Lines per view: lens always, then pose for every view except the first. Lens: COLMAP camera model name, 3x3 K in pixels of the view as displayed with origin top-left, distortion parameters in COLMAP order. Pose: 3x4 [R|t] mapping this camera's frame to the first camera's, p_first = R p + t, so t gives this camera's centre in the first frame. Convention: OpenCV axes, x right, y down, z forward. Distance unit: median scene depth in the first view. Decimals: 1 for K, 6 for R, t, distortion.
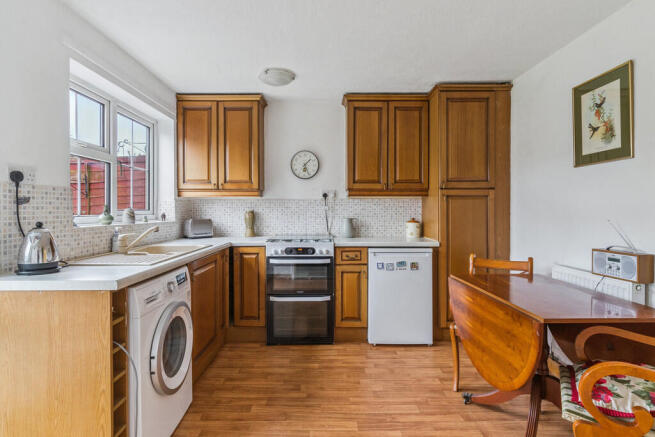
lens RADIAL K [[339.4, 0, 322.9], [0, 339.4, 213.3], [0, 0, 1]] dist [-0.004976, 0.001092]
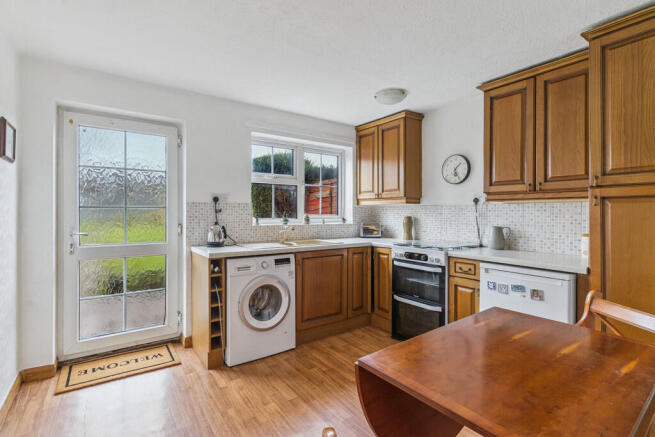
lens RADIAL K [[312.8, 0, 328.9], [0, 312.8, 213.9], [0, 0, 1]] dist [-0.001112, 0.001116]
pose [[0.586046, 0.005855, -0.810257, 0.541688], [-0.011356, 0.999935, -0.000987, -0.013865], [0.810198, 0.009780, 0.586074, 0.227362]]
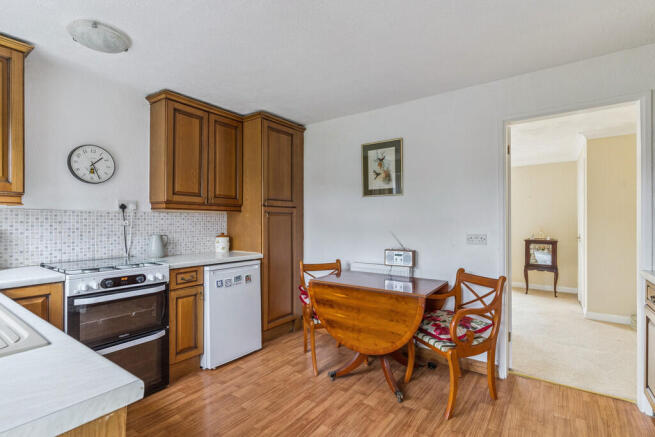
lens RADIAL K [[312.8, 0, 326.8], [0, 312.8, 222.2], [0, 0, 1]] dist [-0.001112, 0.001116]
pose [[0.586741, 0.000863, 0.809774, -0.361853], [0.007986, 0.999945, -0.006853, -0.010152], [-0.809735, 0.010488, 0.586702, 0.229779]]
